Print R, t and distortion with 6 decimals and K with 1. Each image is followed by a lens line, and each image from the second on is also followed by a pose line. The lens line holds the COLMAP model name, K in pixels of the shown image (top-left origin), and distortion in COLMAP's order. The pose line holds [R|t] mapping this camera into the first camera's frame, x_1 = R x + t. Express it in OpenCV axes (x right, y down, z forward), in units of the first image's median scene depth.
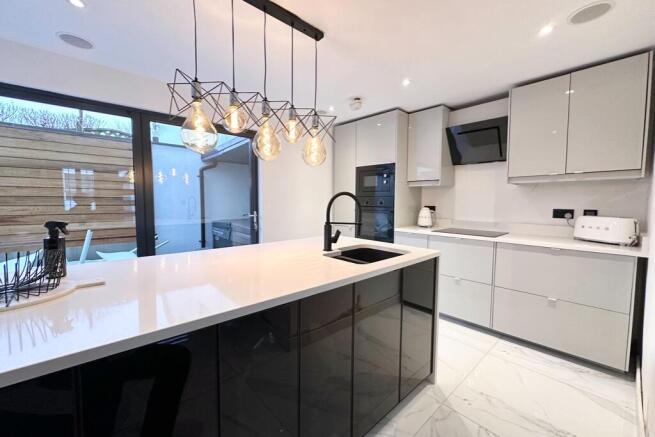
lens RADIAL K [[260.6, 0, 329.3], [0, 260.6, 214.4], [0, 0, 1]] dist [-0.002603, 0.001046]
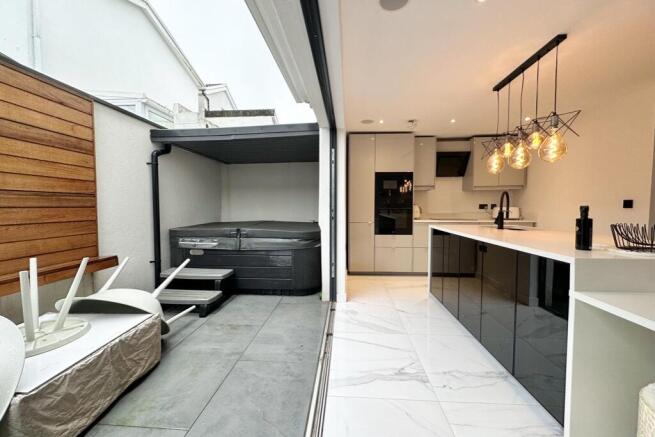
lens RADIAL K [[260.6, 0, 329.2], [0, 260.6, 217.5], [0, 0, 1]] dist [-0.002603, 0.001046]
pose [[0.729371, -0.036505, 0.683144, -1.041921], [0.042326, 0.999070, 0.008197, 0.009796], [-0.682808, 0.022936, 0.730238, 0.325953]]
